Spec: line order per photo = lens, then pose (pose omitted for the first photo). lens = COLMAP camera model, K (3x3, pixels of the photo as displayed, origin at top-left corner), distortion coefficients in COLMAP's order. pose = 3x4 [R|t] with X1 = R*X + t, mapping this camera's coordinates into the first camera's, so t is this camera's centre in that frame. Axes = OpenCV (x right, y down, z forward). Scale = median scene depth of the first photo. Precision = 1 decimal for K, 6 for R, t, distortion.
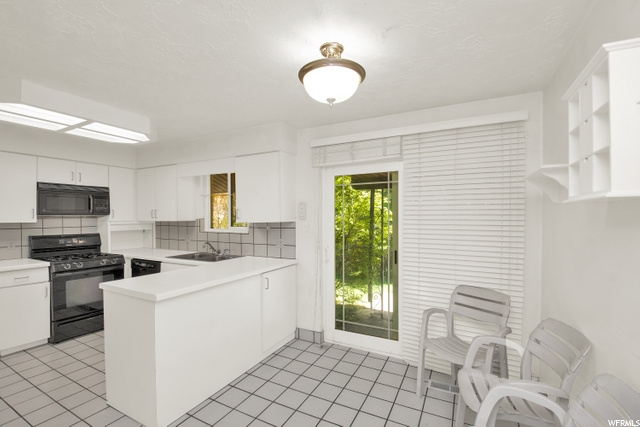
lens RADIAL K [[284.6, 0, 314.2], [0, 284.6, 219.3], [0, 0, 1]] dist [0.000402, -0.002923]
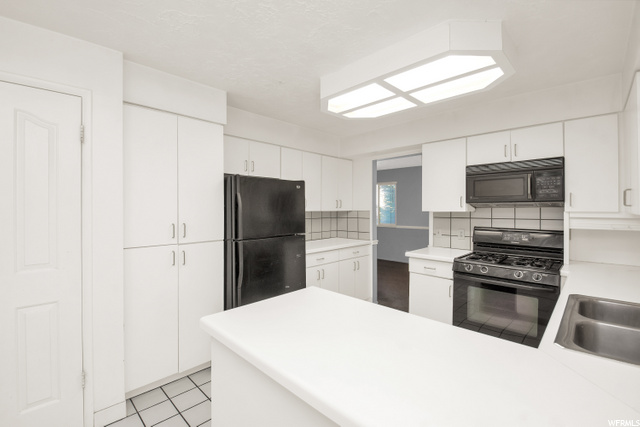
lens RADIAL K [[284.6, 0, 333.5], [0, 284.6, 207.2], [0, 0, 1]] dist [0.000402, -0.002923]
pose [[-0.289370, -0.003167, -0.957212, 0.000683], [-0.008374, 0.999965, -0.000777, 0.001210], [0.957181, 0.007791, -0.289386, 0.737955]]
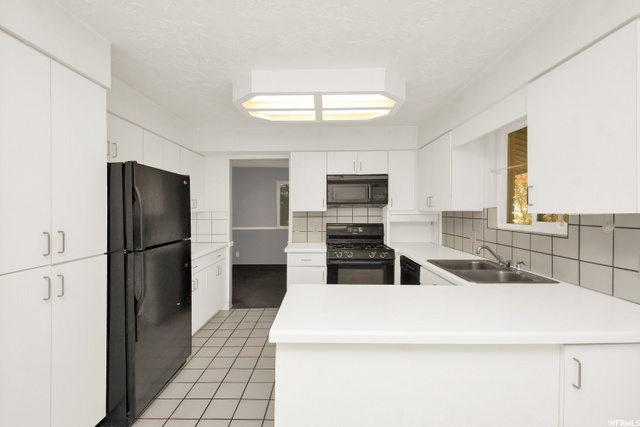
lens RADIAL K [[284.6, 0, 319.3], [0, 284.6, 213.4], [0, 0, 1]] dist [0.000402, -0.002923]
pose [[0.437277, 0.009730, -0.899274, 0.008607], [-0.004619, 0.999953, 0.008574, 0.008809], [0.899315, 0.000405, 0.437301, 0.418972]]
